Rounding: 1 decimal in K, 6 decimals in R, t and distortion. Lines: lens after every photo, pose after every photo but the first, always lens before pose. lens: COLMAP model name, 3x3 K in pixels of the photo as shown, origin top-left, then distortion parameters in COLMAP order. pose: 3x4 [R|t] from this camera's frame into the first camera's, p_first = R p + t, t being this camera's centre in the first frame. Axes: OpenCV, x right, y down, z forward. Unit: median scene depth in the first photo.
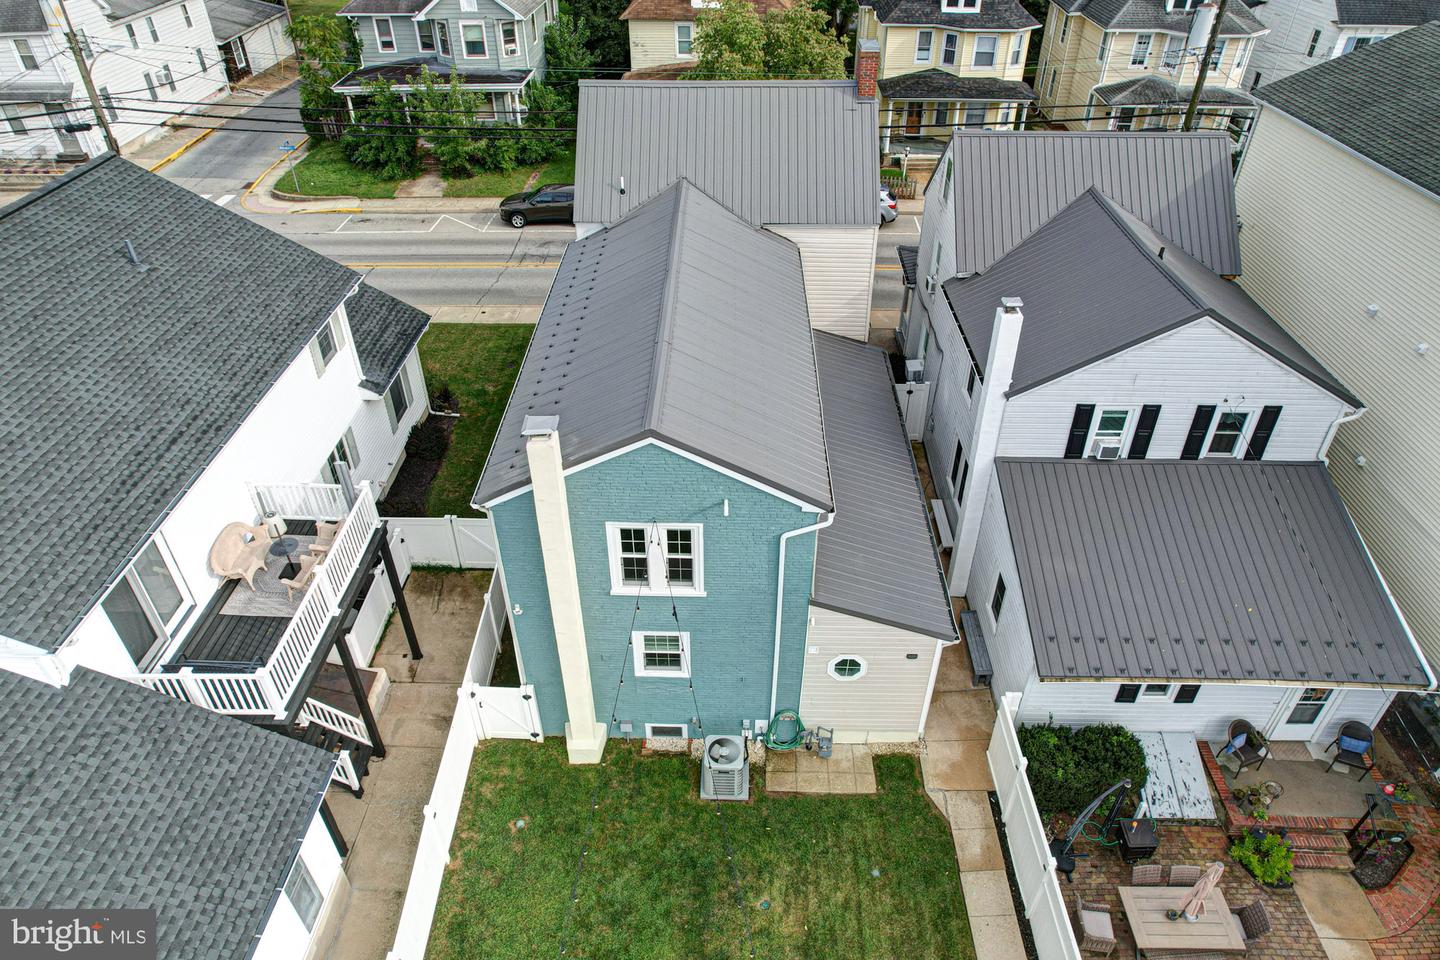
lens RADIAL K [[925.9, 0, 711.0], [0, 925.9, 492.2], [0, 0, 1]] dist [-0.080527, 0.074145]
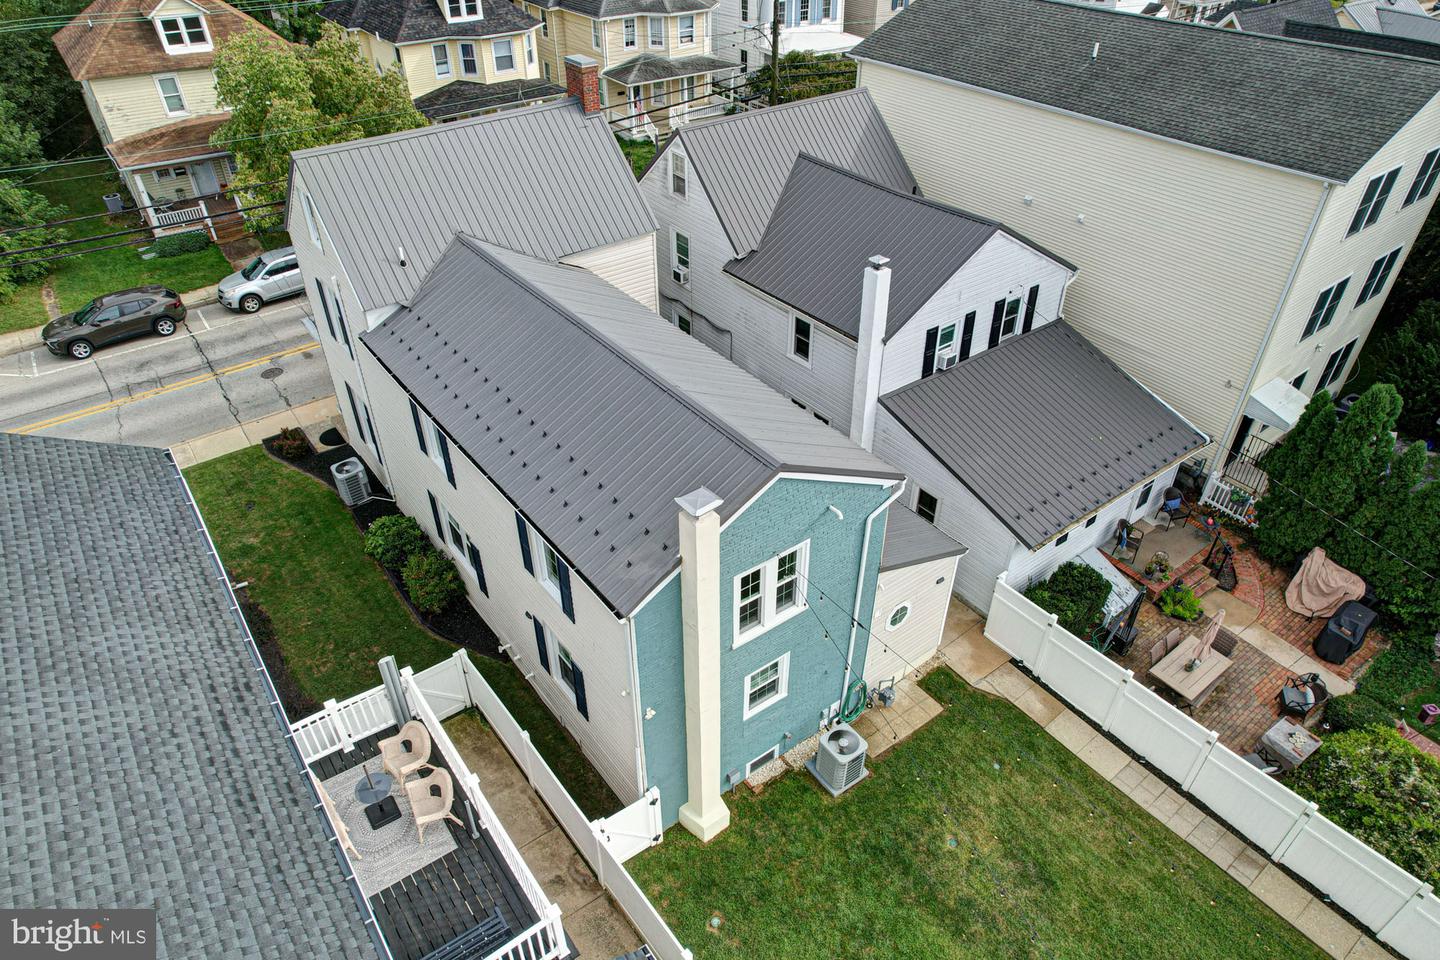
lens RADIAL K [[929.7, 0, 715.7], [0, 929.7, 489.7], [0, 0, 1]] dist [-0.080917, 0.077678]
pose [[0.784191, -0.372418, 0.496335, -0.468055], [0.374289, 0.921867, 0.100347, -0.126569], [-0.494926, 0.107082, 0.862312, 0.137931]]
